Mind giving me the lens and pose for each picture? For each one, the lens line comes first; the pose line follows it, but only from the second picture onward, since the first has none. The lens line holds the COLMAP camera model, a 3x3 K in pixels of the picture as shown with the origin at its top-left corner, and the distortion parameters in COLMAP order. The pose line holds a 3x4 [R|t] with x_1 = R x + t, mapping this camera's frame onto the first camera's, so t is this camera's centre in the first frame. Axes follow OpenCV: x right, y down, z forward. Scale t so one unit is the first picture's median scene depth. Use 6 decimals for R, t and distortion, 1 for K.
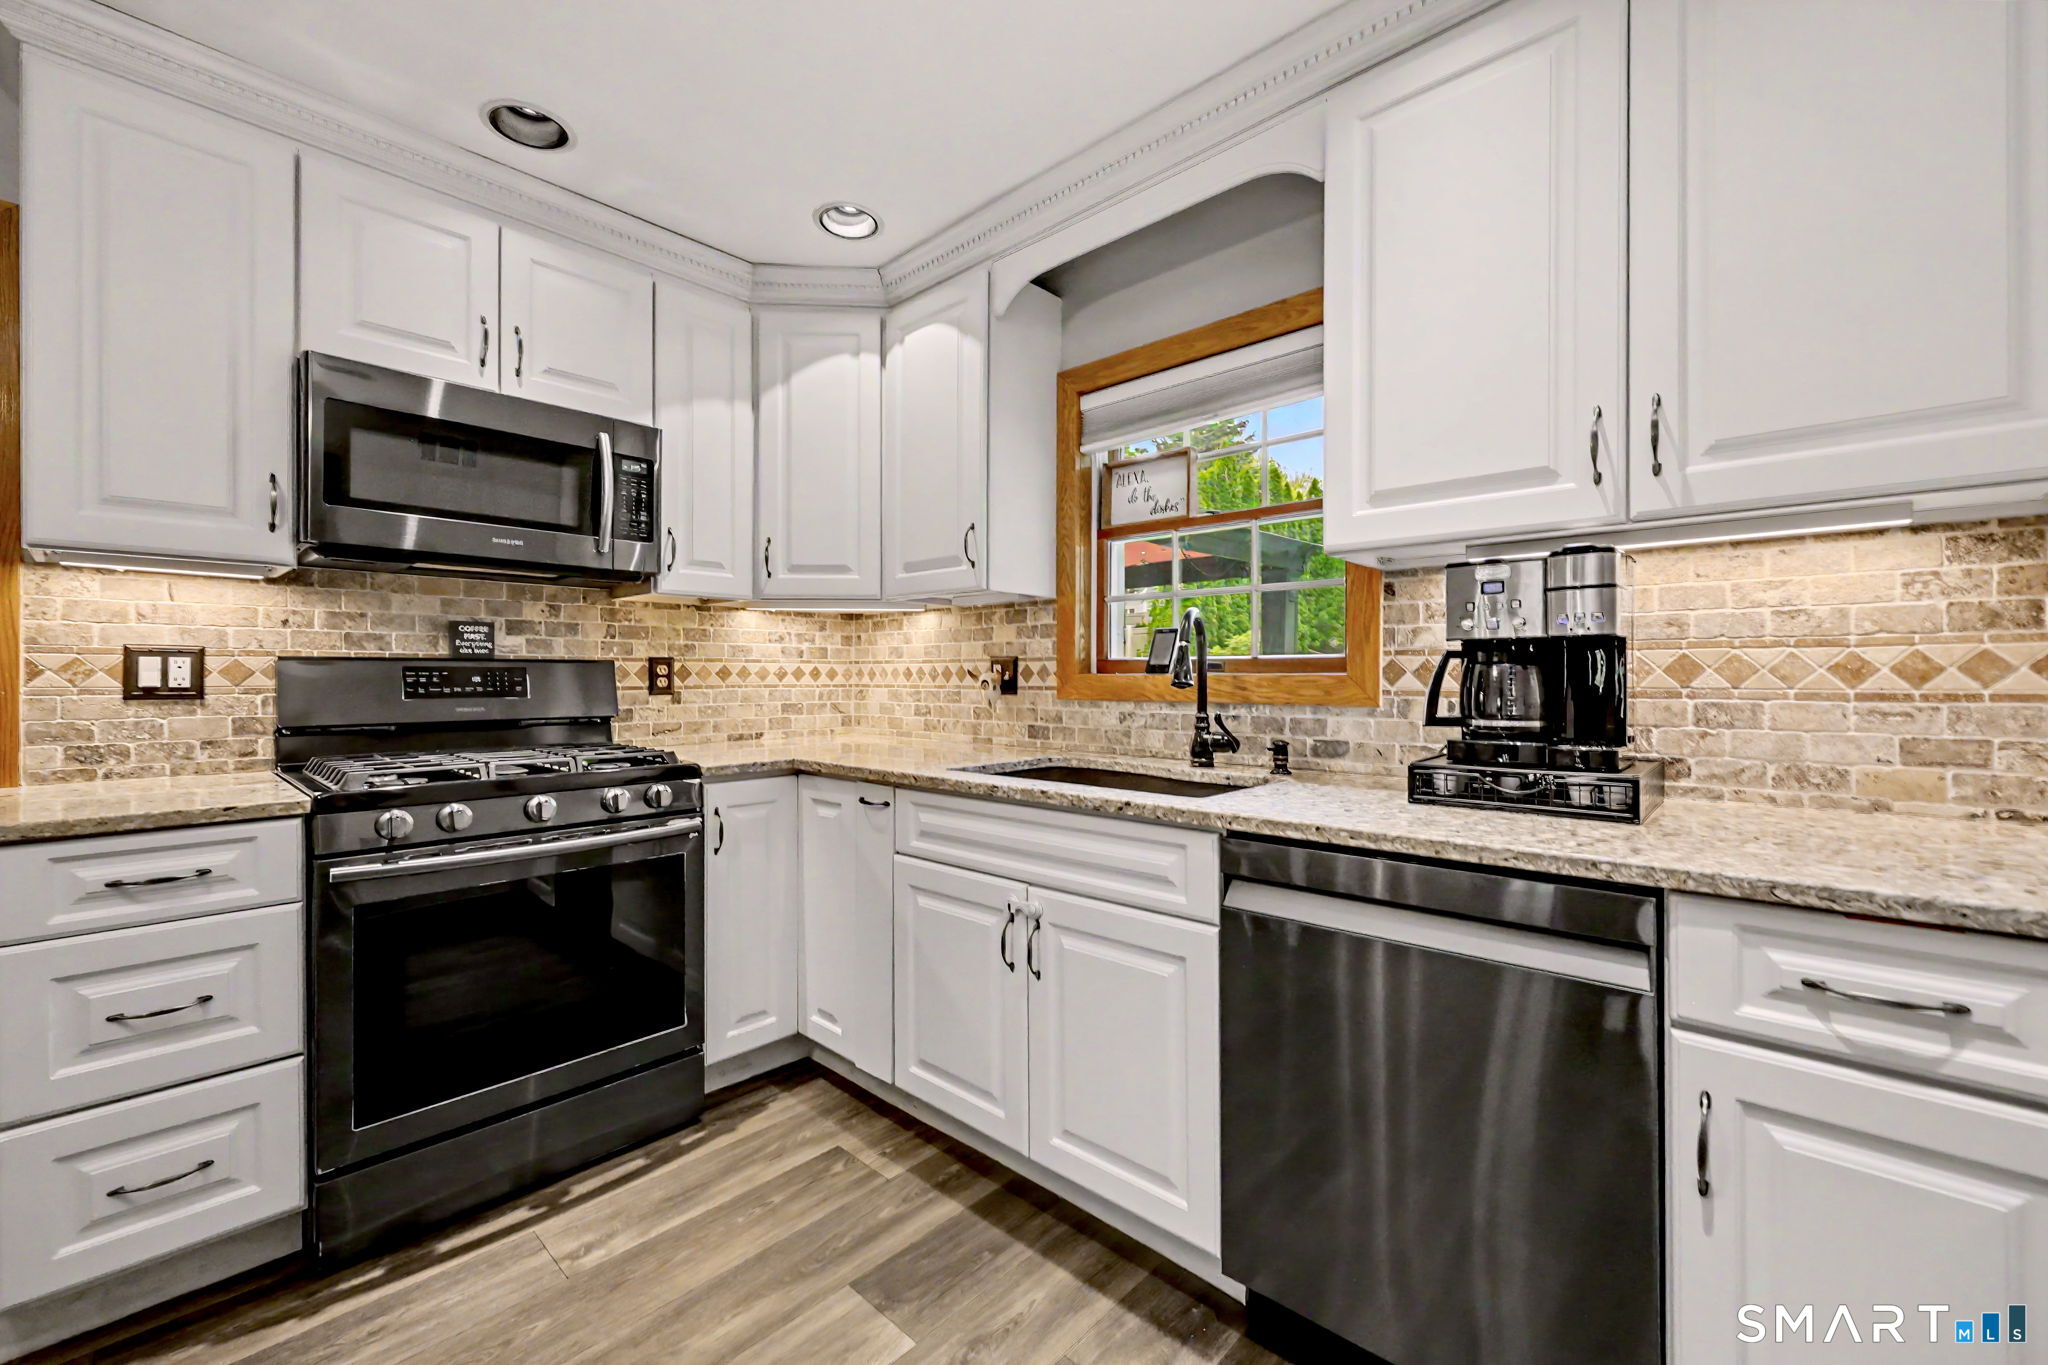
lens RADIAL K [[834.8, 0, 1024.3], [0, 834.8, 675.0], [0, 0, 1]] dist [0.003359, 0.000343]
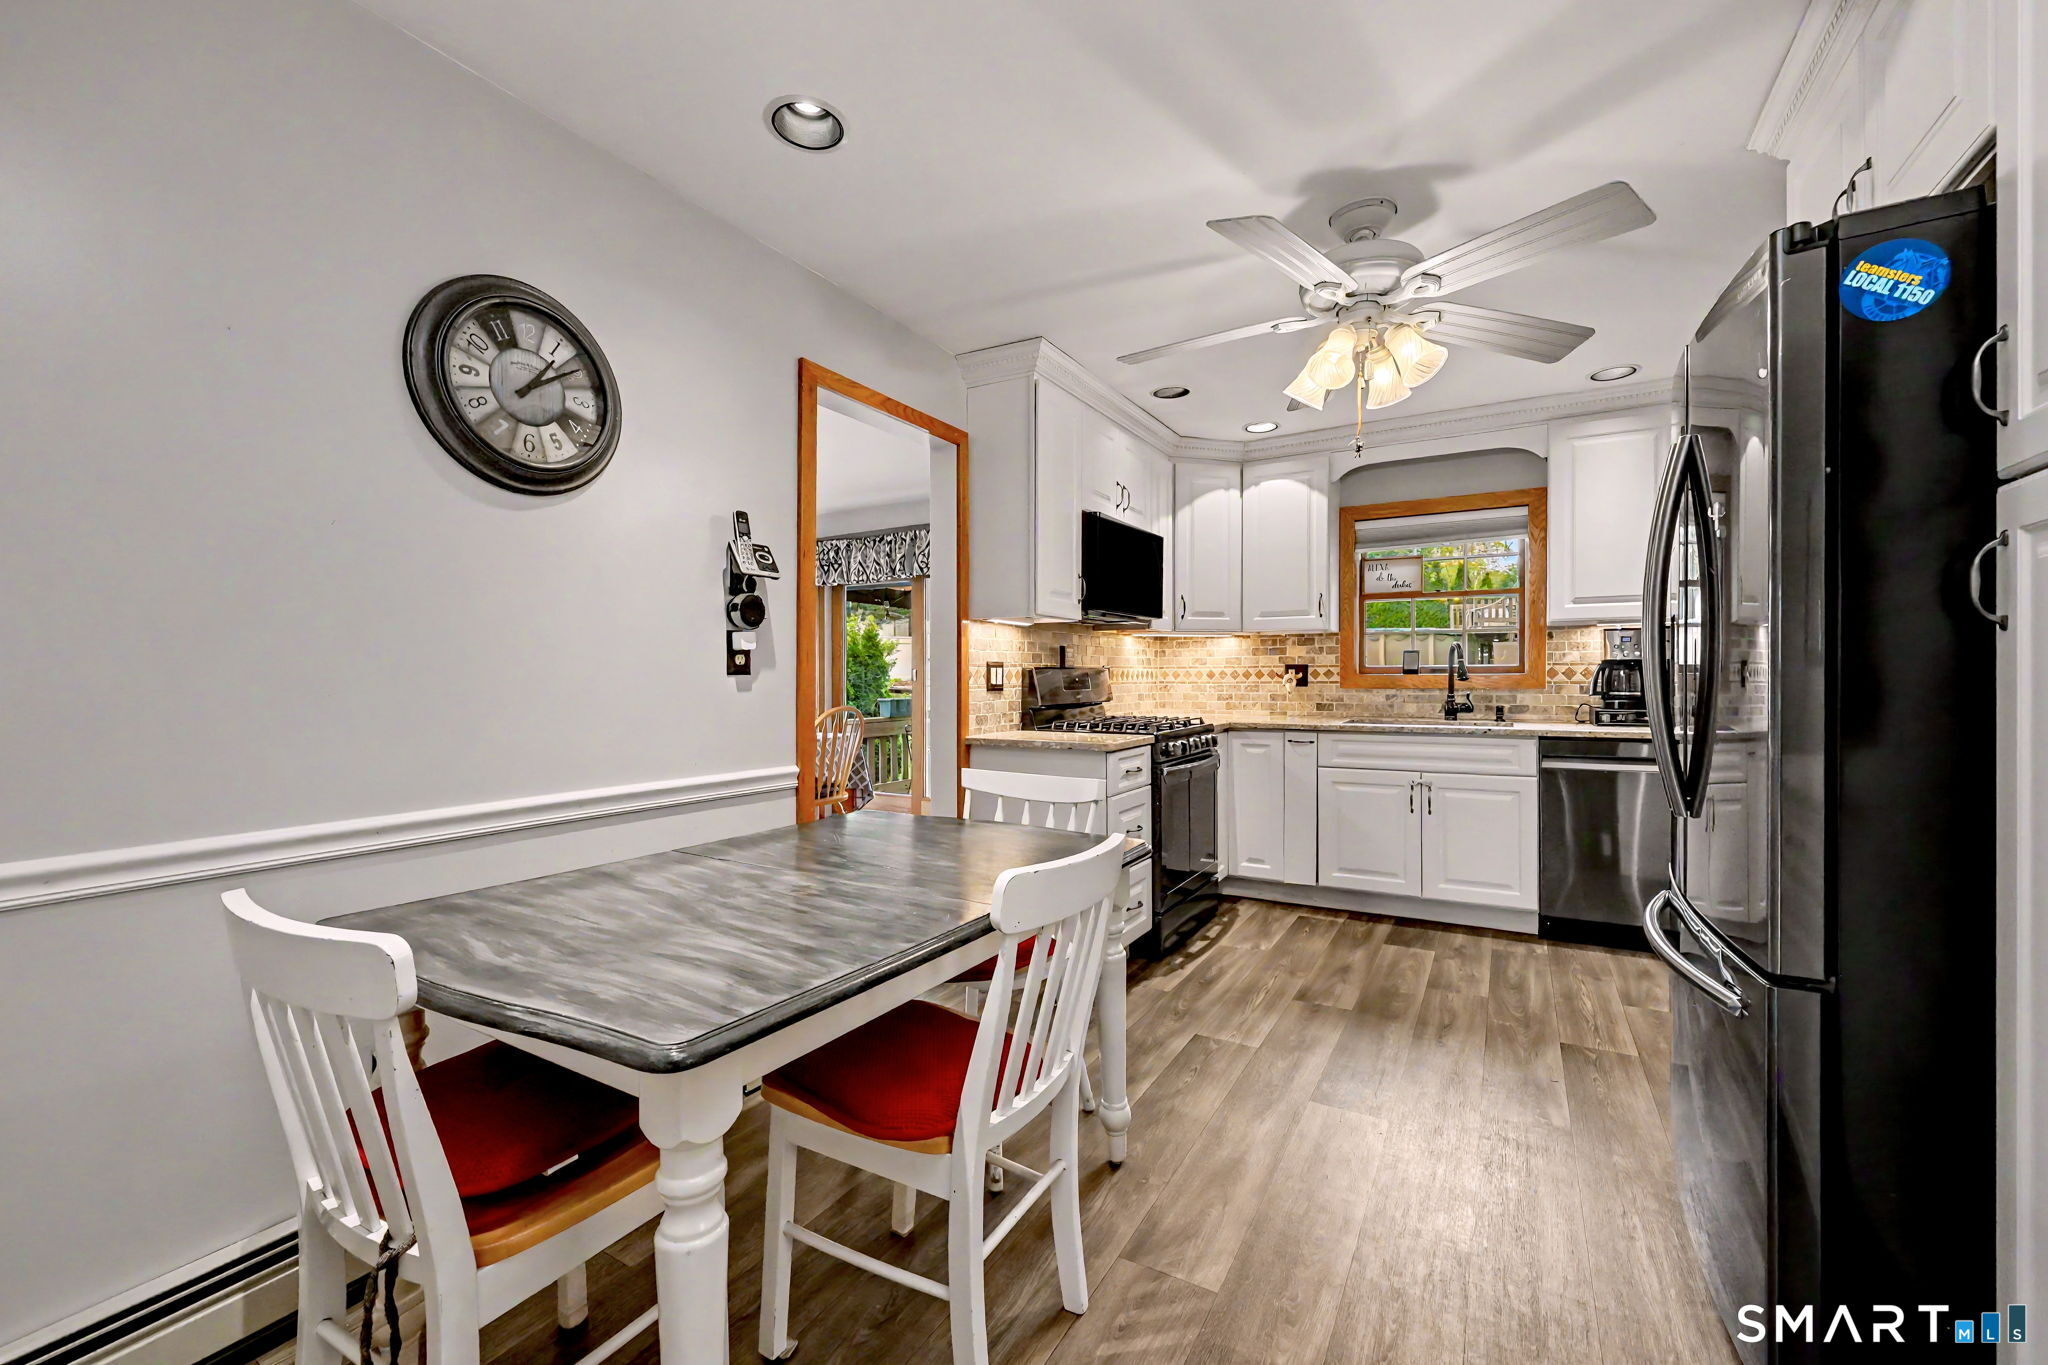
lens RADIAL K [[834.8, 0, 1035.1], [0, 834.8, 679.9], [0, 0, 1]] dist [0.003359, 0.000343]
pose [[0.974621, -0.006734, 0.223761, -1.324312], [0.005355, 0.999963, 0.006766, -0.006835], [-0.223798, -0.005396, 0.974621, -0.805017]]
